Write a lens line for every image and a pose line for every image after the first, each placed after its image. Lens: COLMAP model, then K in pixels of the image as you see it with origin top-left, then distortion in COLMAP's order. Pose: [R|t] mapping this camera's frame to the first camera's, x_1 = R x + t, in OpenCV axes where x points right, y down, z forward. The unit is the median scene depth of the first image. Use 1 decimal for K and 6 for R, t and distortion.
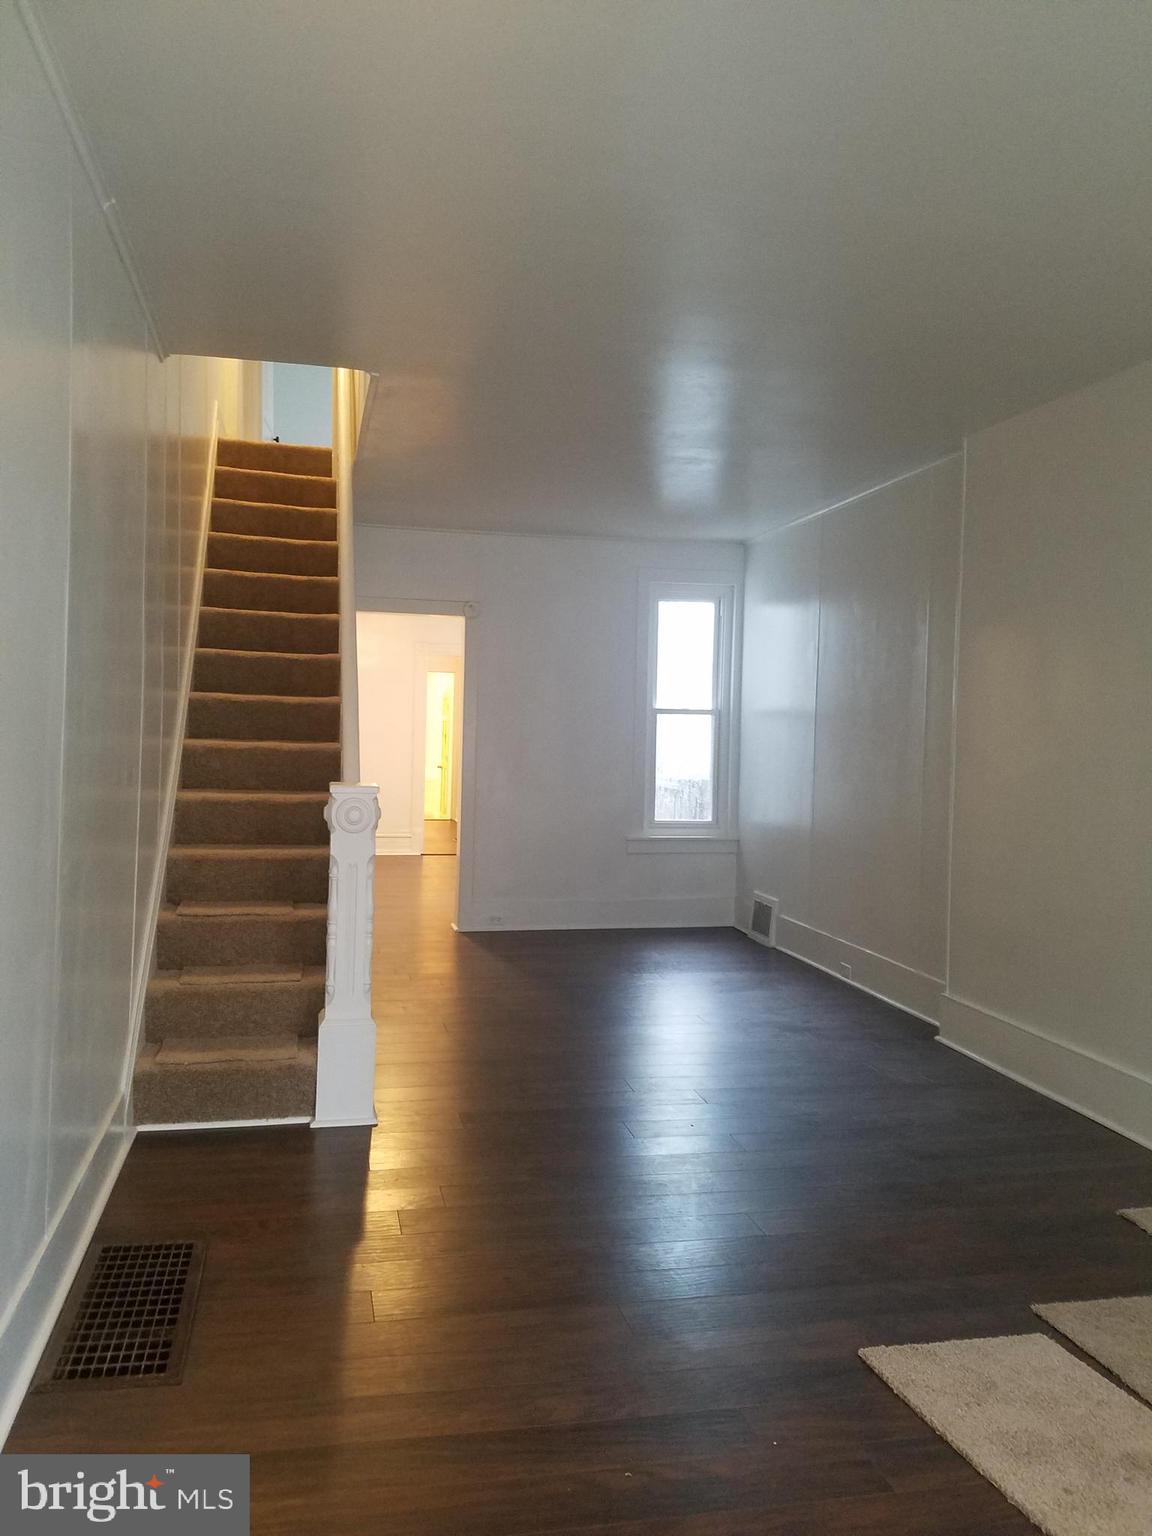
lens RADIAL K [[1172.8, 0, 559.9], [0, 1172.8, 769.4], [0, 0, 1]] dist [0.155204, -0.210222]
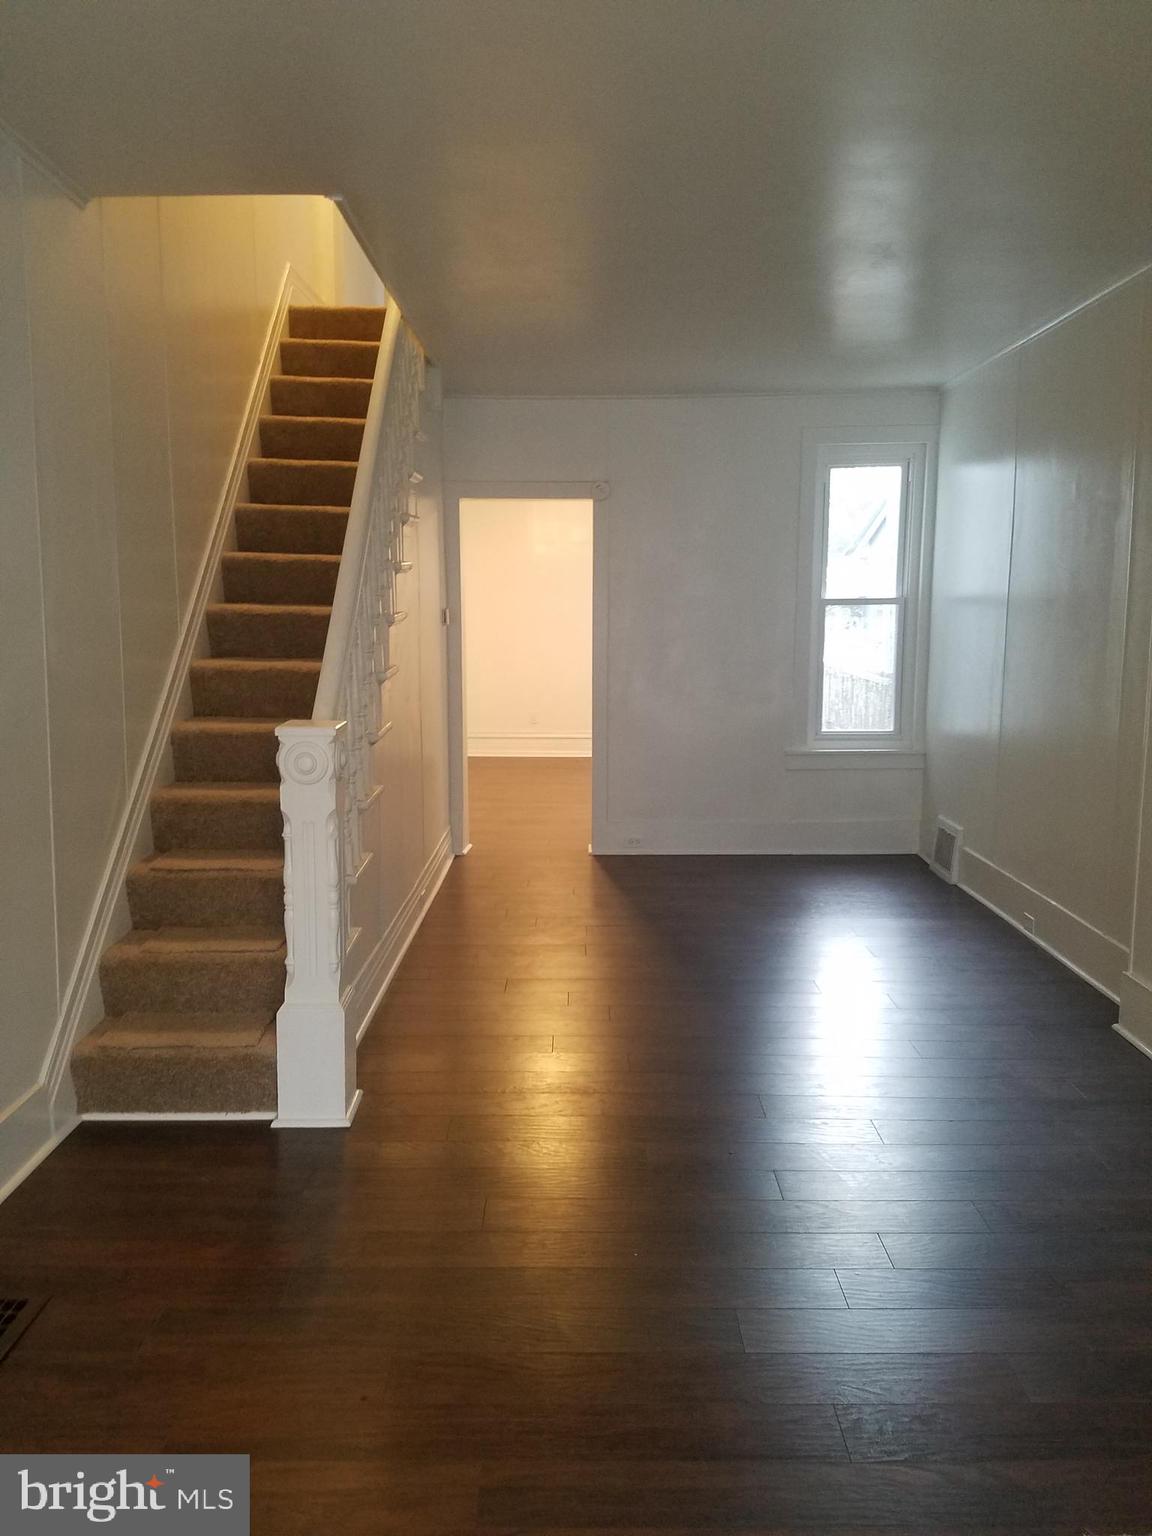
lens RADIAL K [[1172.8, 0, 589.5], [0, 1172.8, 769.6], [0, 0, 1]] dist [0.155204, -0.210222]
pose [[0.977244, 0.007247, -0.211992, 0.116473], [0.014825, 0.994639, 0.102343, -0.022884], [0.211598, -0.103157, 0.971898, 0.147282]]
